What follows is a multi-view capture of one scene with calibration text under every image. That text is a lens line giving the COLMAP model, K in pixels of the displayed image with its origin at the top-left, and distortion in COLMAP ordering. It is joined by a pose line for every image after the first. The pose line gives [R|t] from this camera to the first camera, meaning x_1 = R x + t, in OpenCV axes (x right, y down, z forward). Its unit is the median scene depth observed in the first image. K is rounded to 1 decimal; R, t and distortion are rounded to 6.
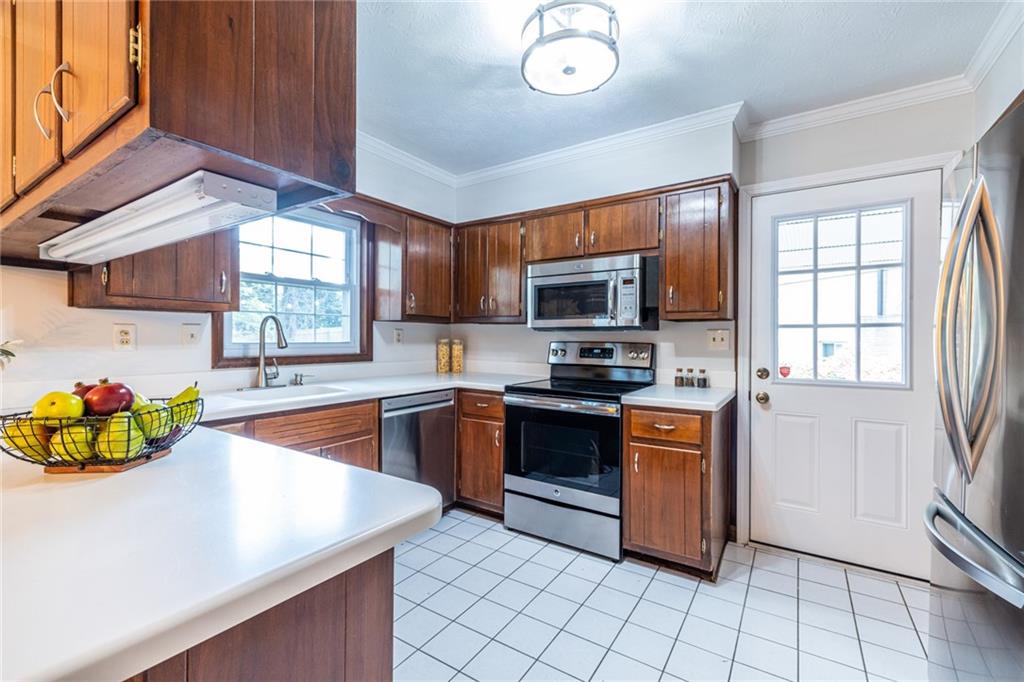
lens RADIAL K [[440.9, 0, 512.0], [0, 440.9, 341.0], [0, 0, 1]] dist [-0.000178, -0.000189]
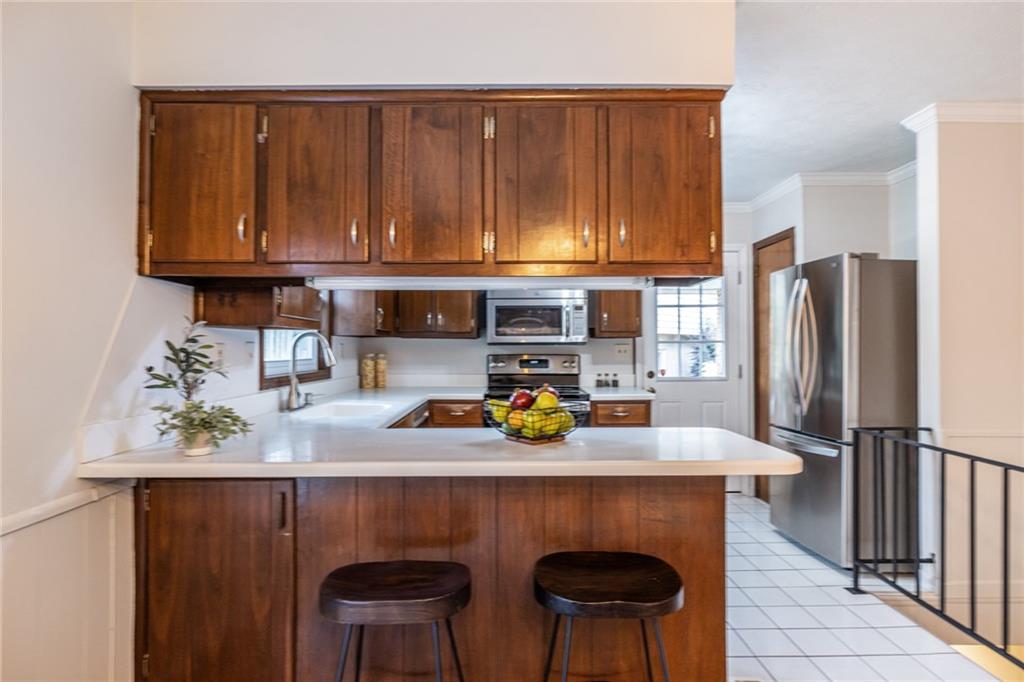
lens RADIAL K [[535.7, 0, 512.0], [0, 535.7, 341.0], [0, 0, 1]] dist [0.000055, -0.000012]
pose [[0.830497, -0.000432, 0.557023, -0.737153], [0.010381, 0.999838, -0.014704, -0.015018], [-0.556926, 0.017994, 0.830367, -0.192628]]
